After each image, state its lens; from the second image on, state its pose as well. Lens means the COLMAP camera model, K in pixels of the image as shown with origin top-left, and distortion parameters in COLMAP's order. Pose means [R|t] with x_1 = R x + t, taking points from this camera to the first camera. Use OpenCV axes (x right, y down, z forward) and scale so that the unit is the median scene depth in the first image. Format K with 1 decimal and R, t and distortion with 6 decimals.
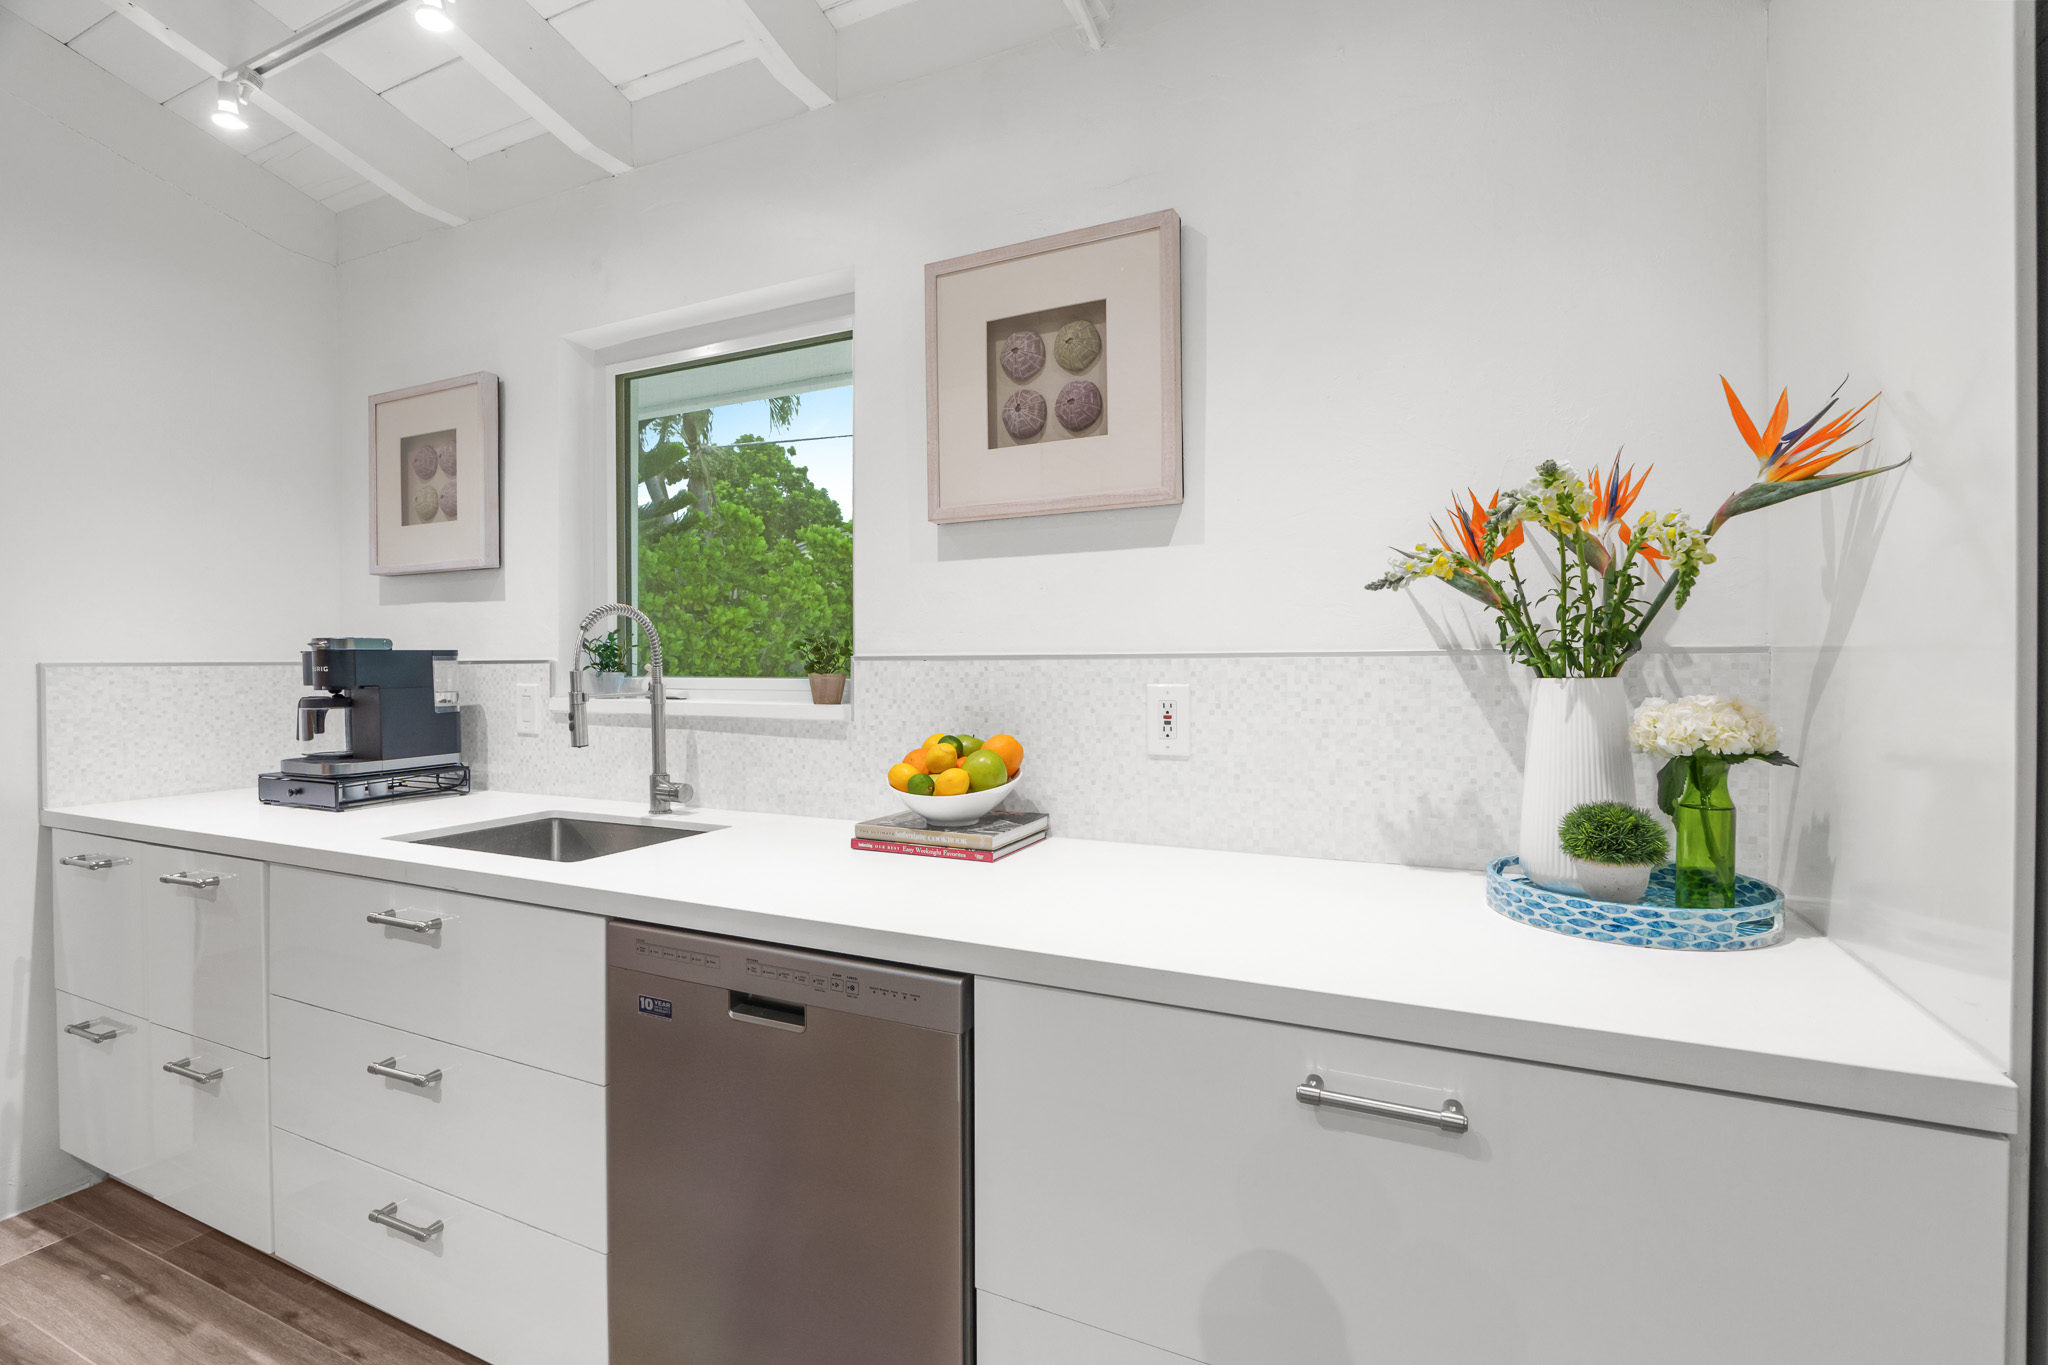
lens RADIAL K [[922.5, 0, 1024.0], [0, 922.5, 682.5], [0, 0, 1]] dist [-0.006260, 0.000431]
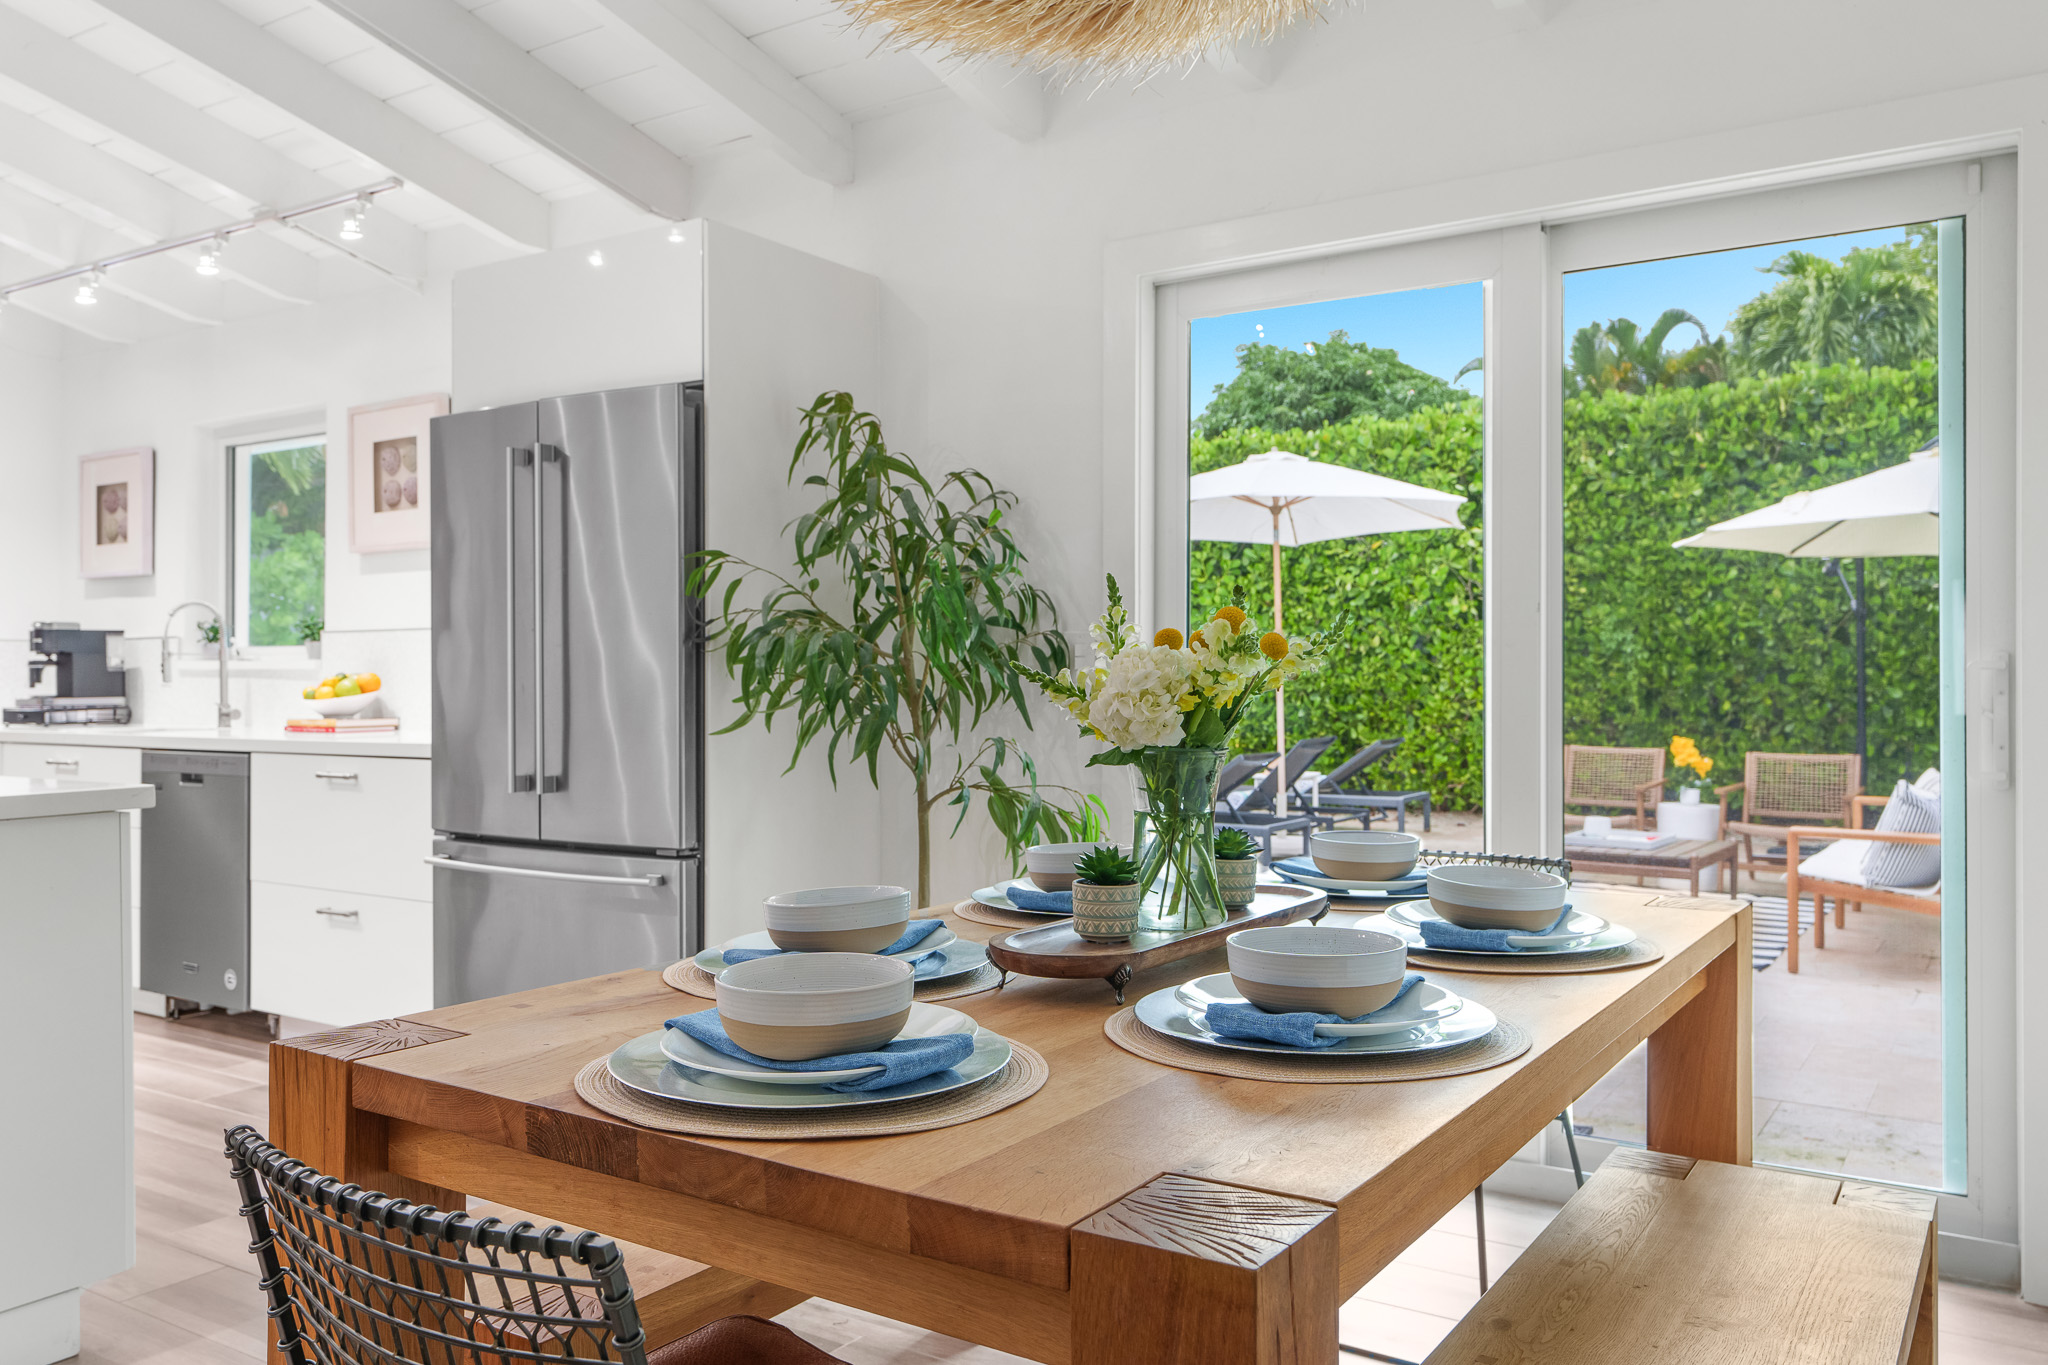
lens RADIAL K [[1575.3, 0, 1024.0], [0, 1575.3, 682.5], [0, 0, 1]] dist [0.003110, 0.004238]
pose [[0.990625, 0.002342, -0.136589, 1.264736], [-0.004603, 0.999858, -0.016239, 0.090659], [0.136532, 0.016716, 0.990495, -1.434485]]
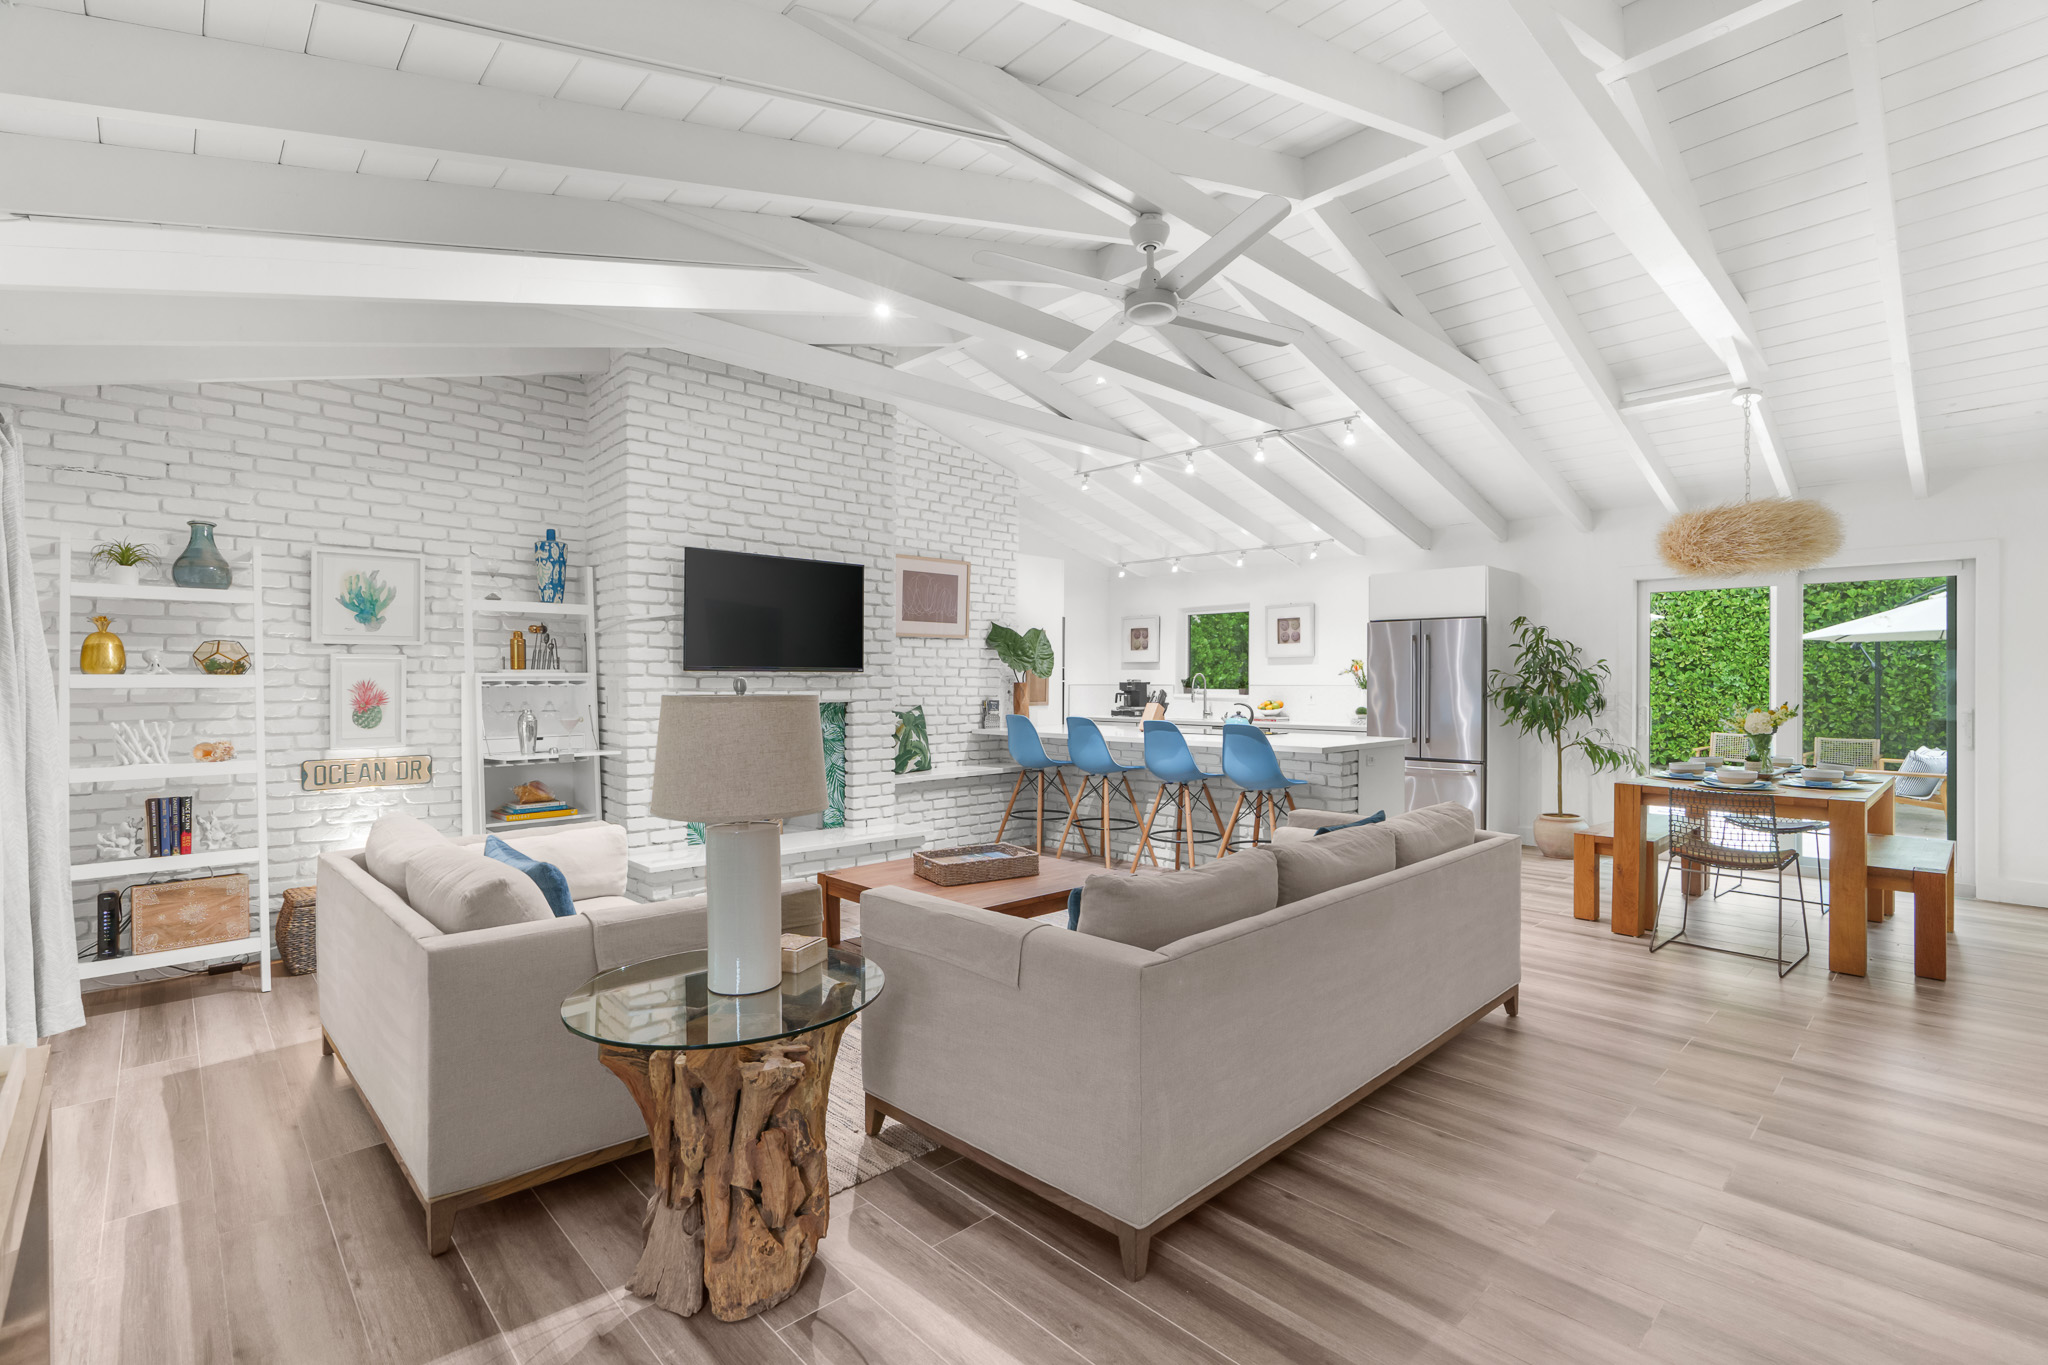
lens RADIAL K [[922.5, 0, 1024.0], [0, 922.5, 682.5], [0, 0, 1]] dist [-0.006260, 0.000431]
pose [[0.931888, 0.006395, -0.362689, 0.389997], [-0.014109, 0.999727, -0.018624, 0.055528], [0.362471, 0.022473, 0.931724, -3.276051]]
